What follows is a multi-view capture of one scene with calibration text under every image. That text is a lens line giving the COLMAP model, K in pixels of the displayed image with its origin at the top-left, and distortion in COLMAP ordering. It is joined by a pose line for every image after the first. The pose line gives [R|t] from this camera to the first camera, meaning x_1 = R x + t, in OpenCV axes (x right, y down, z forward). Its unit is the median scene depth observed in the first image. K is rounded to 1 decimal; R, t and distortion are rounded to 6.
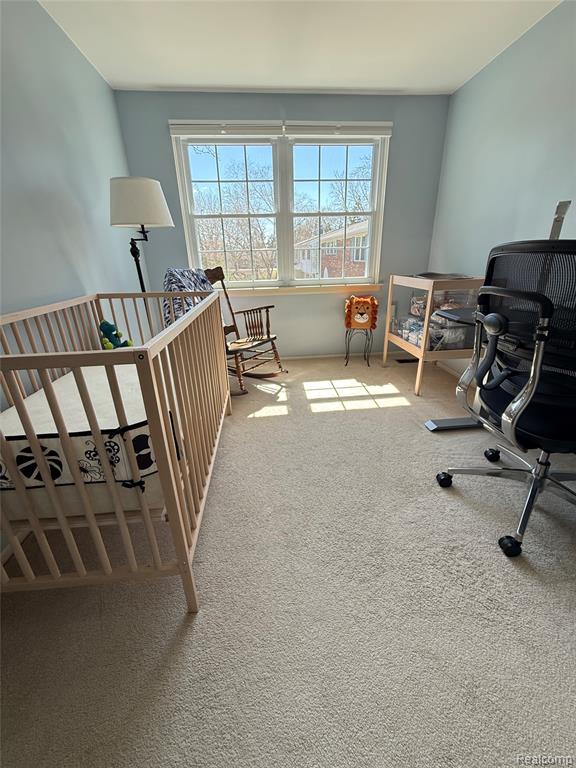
lens RADIAL K [[309.6, 0, 288.0], [0, 309.6, 384.3], [0, 0, 1]] dist [0.002750, -0.000719]
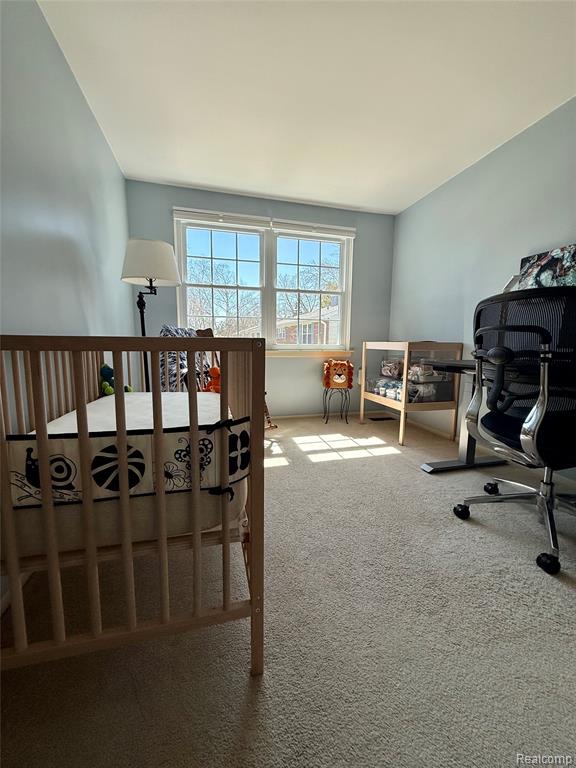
lens RADIAL K [[309.6, 0, 268.4], [0, 309.6, 395.0], [0, 0, 1]] dist [0.002750, -0.000719]
pose [[0.985041, 0.012284, 0.171883, -0.236382], [0.031260, 0.968169, -0.248338, 0.126555], [-0.169462, 0.249996, 0.953302, 0.020696]]
